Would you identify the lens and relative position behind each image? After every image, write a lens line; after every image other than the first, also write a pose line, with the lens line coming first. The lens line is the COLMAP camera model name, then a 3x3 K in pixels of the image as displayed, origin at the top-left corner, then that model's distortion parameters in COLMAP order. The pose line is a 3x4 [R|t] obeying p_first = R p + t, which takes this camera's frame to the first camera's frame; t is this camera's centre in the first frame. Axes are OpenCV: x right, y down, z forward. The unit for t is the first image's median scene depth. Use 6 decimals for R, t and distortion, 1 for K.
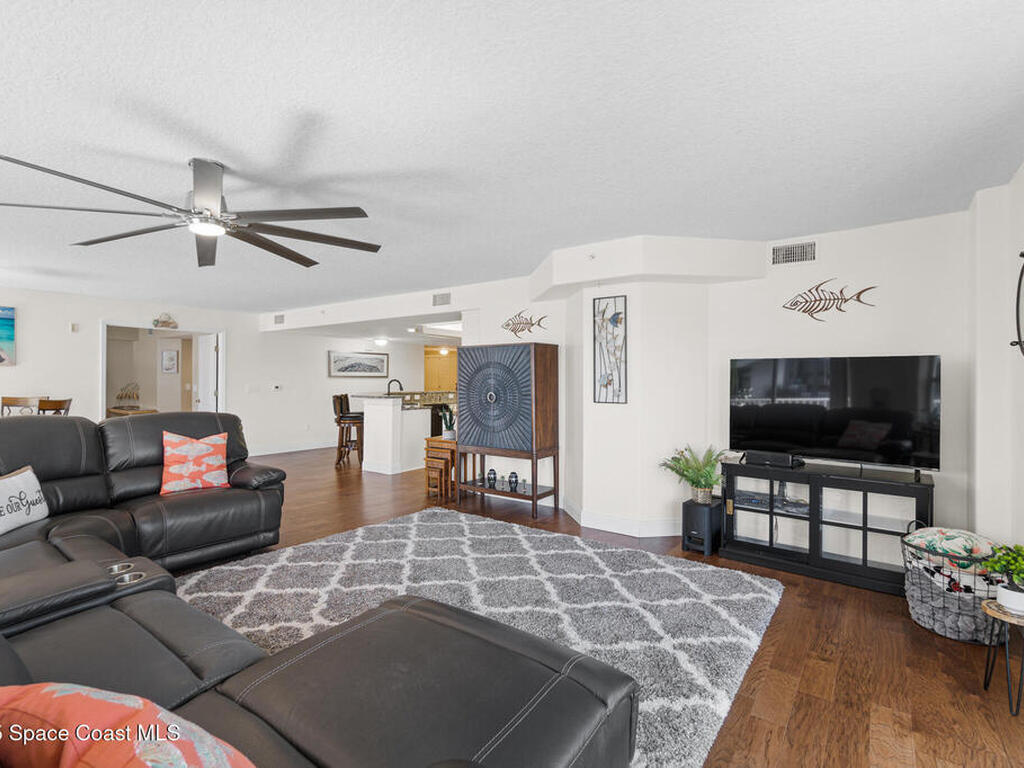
lens RADIAL K [[504.0, 0, 499.0], [0, 504.0, 382.5], [0, 0, 1]] dist [-0.005299, 0.000328]
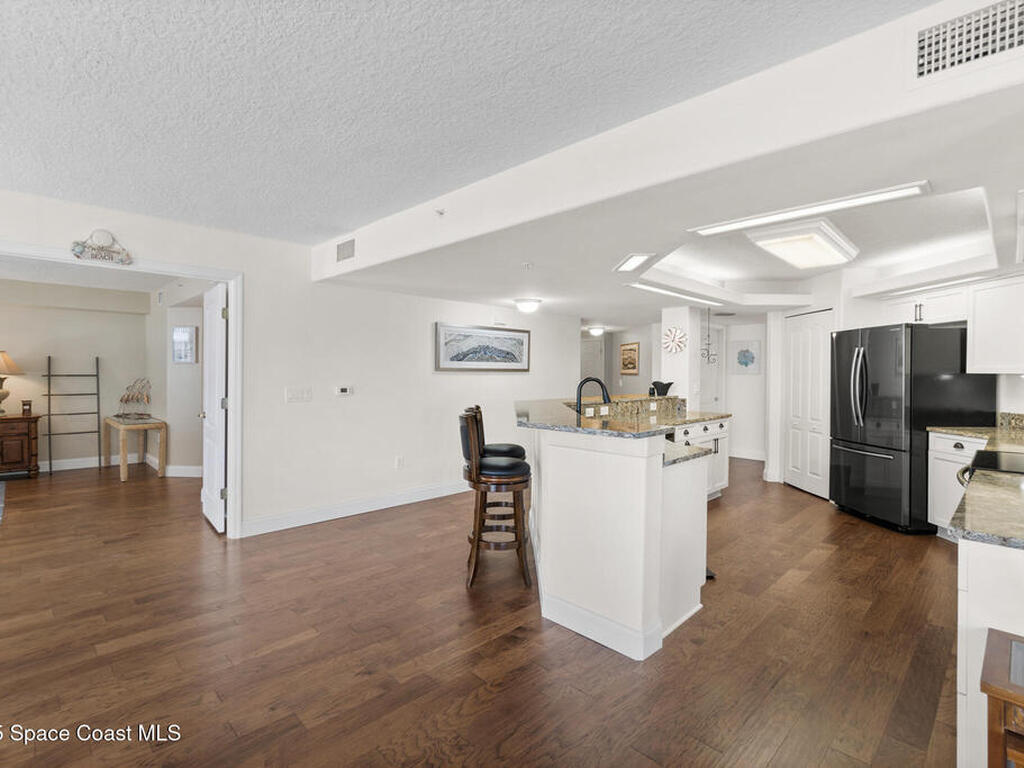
lens RADIAL K [[506.6, 0, 499.9], [0, 506.6, 377.3], [0, 0, 1]] dist [-0.002551, 0.006202]
pose [[0.988413, 0.004888, -0.151710, -0.197854], [-0.004318, 0.999982, 0.004081, -0.006451], [0.151727, -0.003378, 0.988417, 0.496301]]
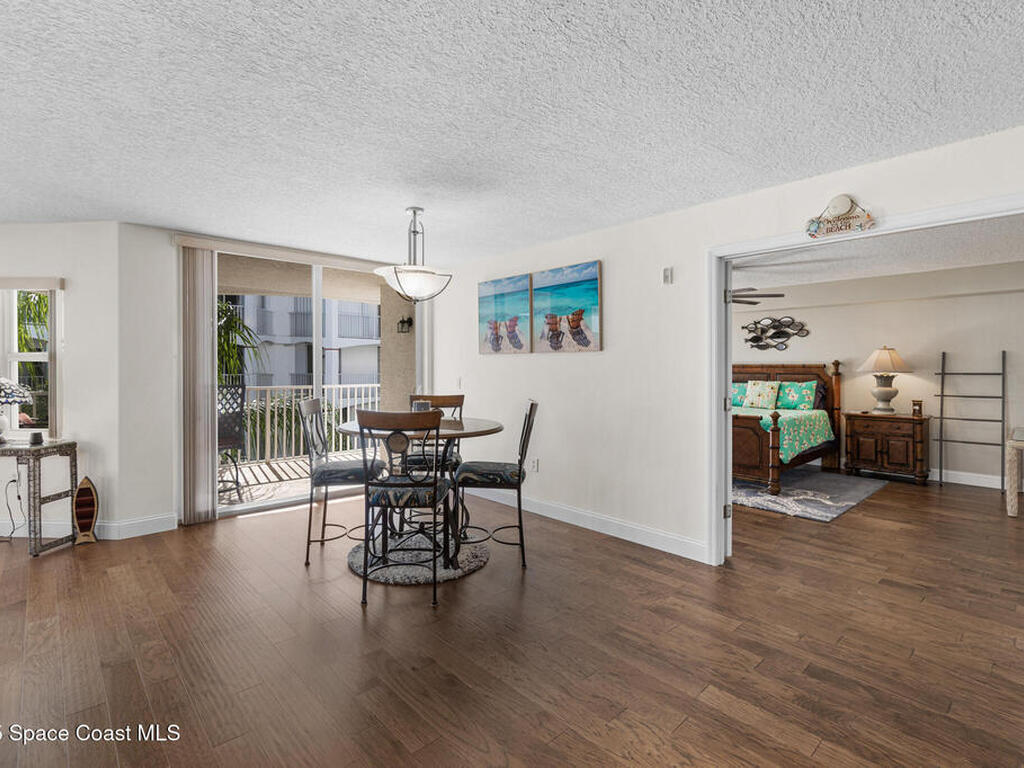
lens RADIAL K [[509.3, 0, 500.3], [0, 509.3, 368.1], [0, 0, 1]] dist [0.001887, 0.000824]
pose [[-0.178413, -0.003589, -0.983949, -0.204334], [-0.005904, 0.999979, -0.002577, -0.005430], [0.983938, 0.005349, -0.178431, 0.676900]]
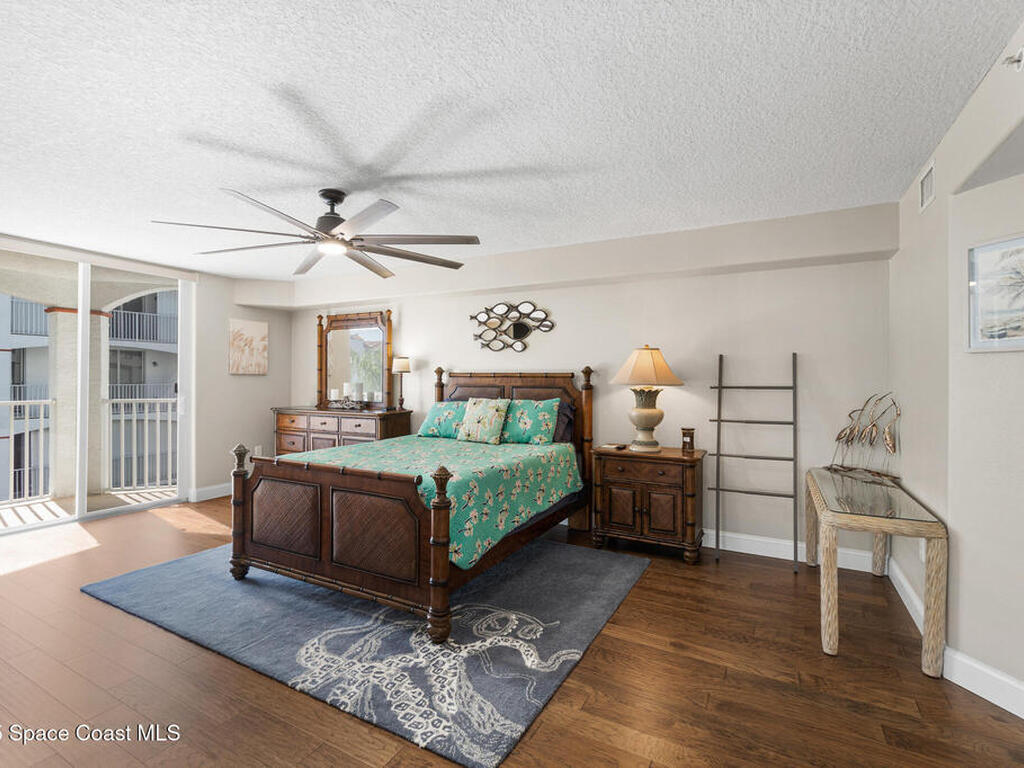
lens RADIAL K [[506.6, 0, 499.9], [0, 506.6, 377.3], [0, 0, 1]] dist [-0.002551, 0.006202]
pose [[0.141597, -0.007163, -0.989899, -0.548720], [-0.008632, 0.999927, -0.008471, -0.006520], [0.989887, 0.009744, 0.141524, 0.871790]]
